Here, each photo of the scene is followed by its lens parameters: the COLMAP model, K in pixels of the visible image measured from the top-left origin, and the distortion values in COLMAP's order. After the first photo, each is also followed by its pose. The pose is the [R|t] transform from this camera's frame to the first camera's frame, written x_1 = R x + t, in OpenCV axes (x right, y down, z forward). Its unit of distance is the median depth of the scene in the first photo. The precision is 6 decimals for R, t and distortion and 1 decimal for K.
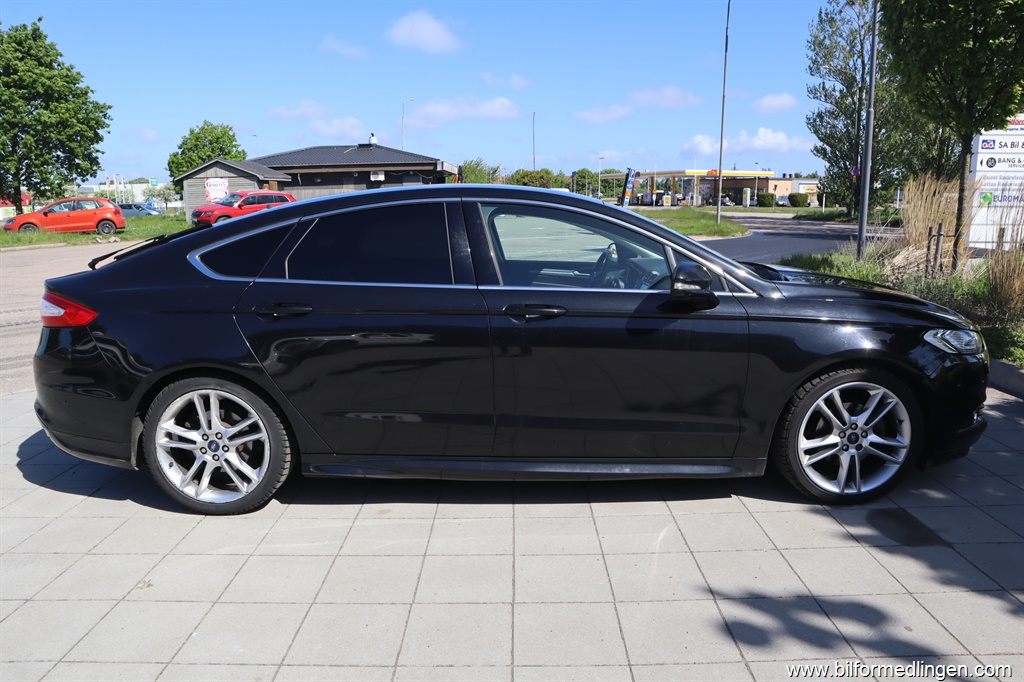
lens RADIAL K [[707.8, 0, 512.0], [0, 707.8, 341.0], [0, 0, 1]] dist [-0.126157, 0.075703]
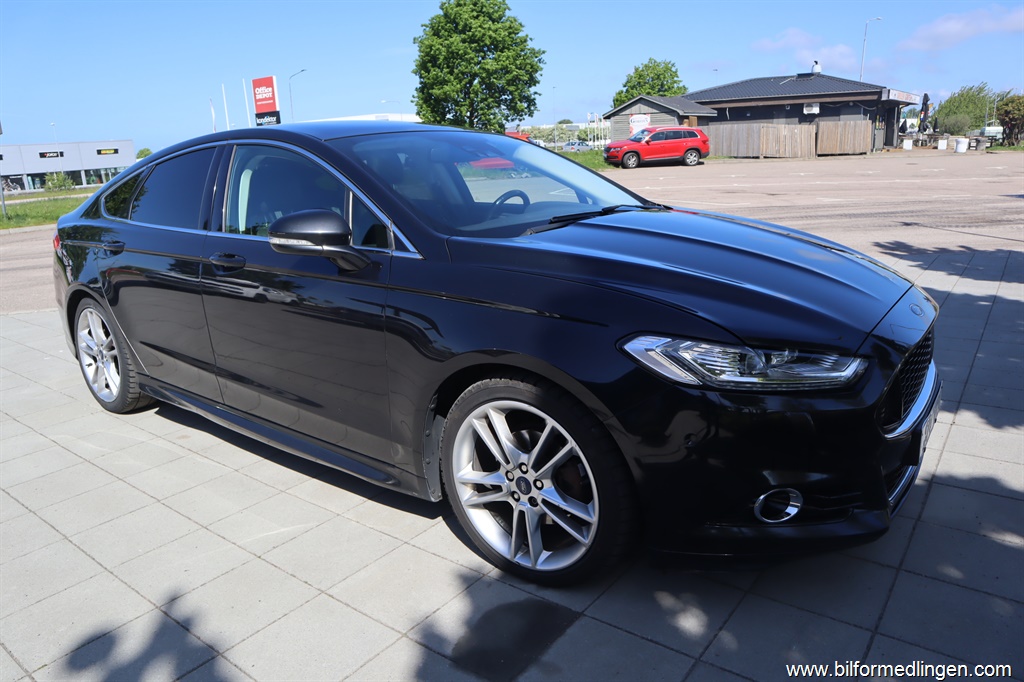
lens RADIAL K [[707.8, 0, 512.0], [0, 707.8, 341.0], [0, 0, 1]] dist [-0.126157, 0.075703]
pose [[0.803057, 0.134183, -0.580598, 0.075852], [-0.082557, 0.989975, 0.114607, -0.006070], [0.590156, -0.044103, 0.806084, 0.041316]]
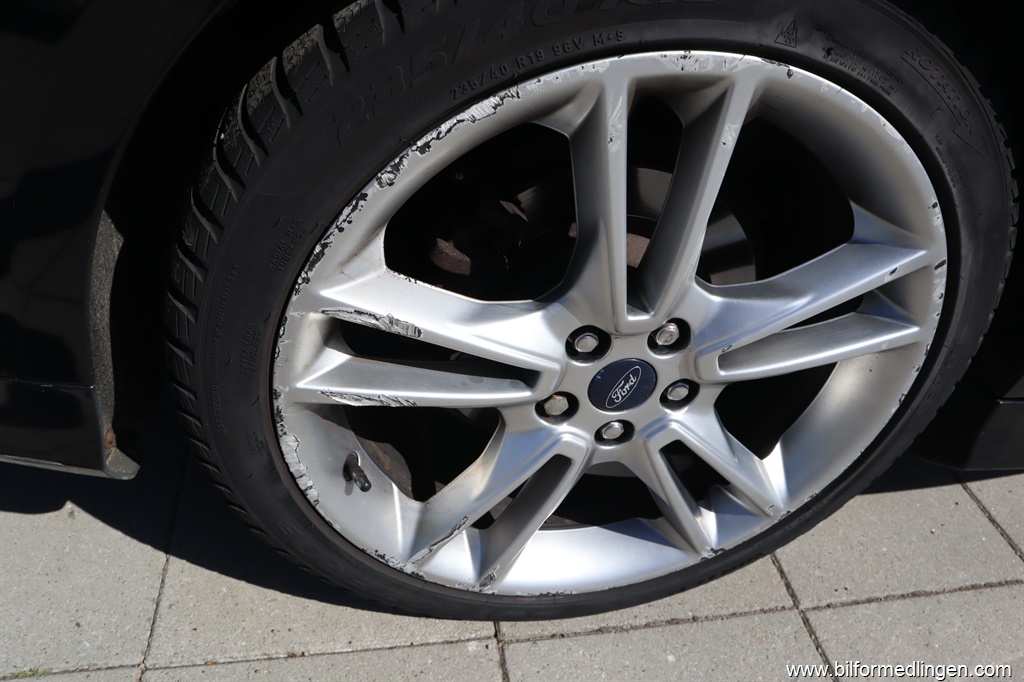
lens RADIAL K [[707.8, 0, 512.0], [0, 707.8, 341.0], [0, 0, 1]] dist [-0.126157, 0.075703]
pose [[0.978483, -0.002587, 0.206309, -0.044637], [-0.093734, 0.885205, 0.455659, 0.005591], [-0.183804, -0.465193, 0.865916, 0.076776]]
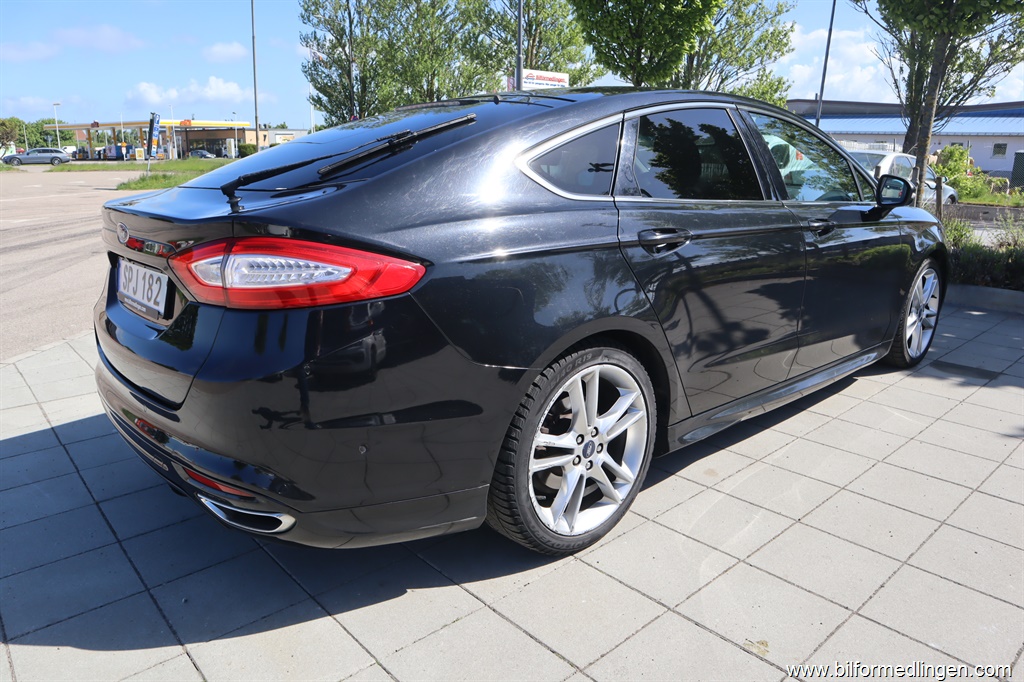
lens RADIAL K [[707.8, 0, 512.0], [0, 707.8, 341.0], [0, 0, 1]] dist [-0.126157, 0.075703]
pose [[0.746675, -0.164376, 0.644560, -0.081990], [0.121483, 0.986388, 0.110820, -0.003348], [-0.654002, -0.004443, 0.756480, 0.047674]]
